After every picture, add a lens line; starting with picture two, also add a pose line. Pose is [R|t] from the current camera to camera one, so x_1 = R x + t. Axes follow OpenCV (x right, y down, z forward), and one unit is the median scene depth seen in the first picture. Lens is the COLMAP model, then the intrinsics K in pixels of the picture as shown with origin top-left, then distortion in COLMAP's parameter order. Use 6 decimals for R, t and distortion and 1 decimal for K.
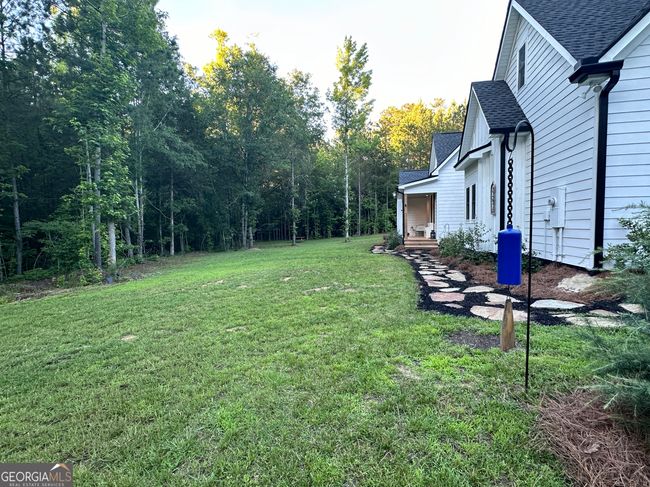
lens RADIAL K [[314.3, 0, 325.0], [0, 314.3, 243.5], [0, 0, 1]] dist [-0.000322, -0.000020]
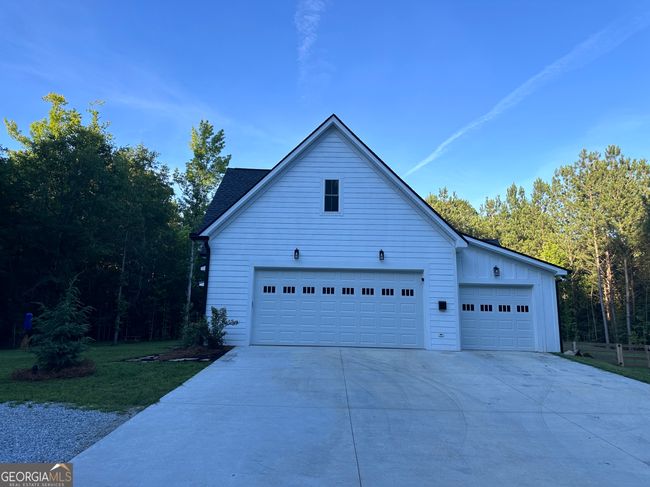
lens RADIAL K [[455.7, 0, 325.0], [0, 455.7, 243.5], [0, 0, 1]] dist [0.119405, -0.173026]
pose [[0.977241, 0.071608, 0.199680, 0.175982], [-0.022804, 0.971310, -0.236721, 0.022842], [-0.210902, 0.226780, 0.950837, -0.314536]]
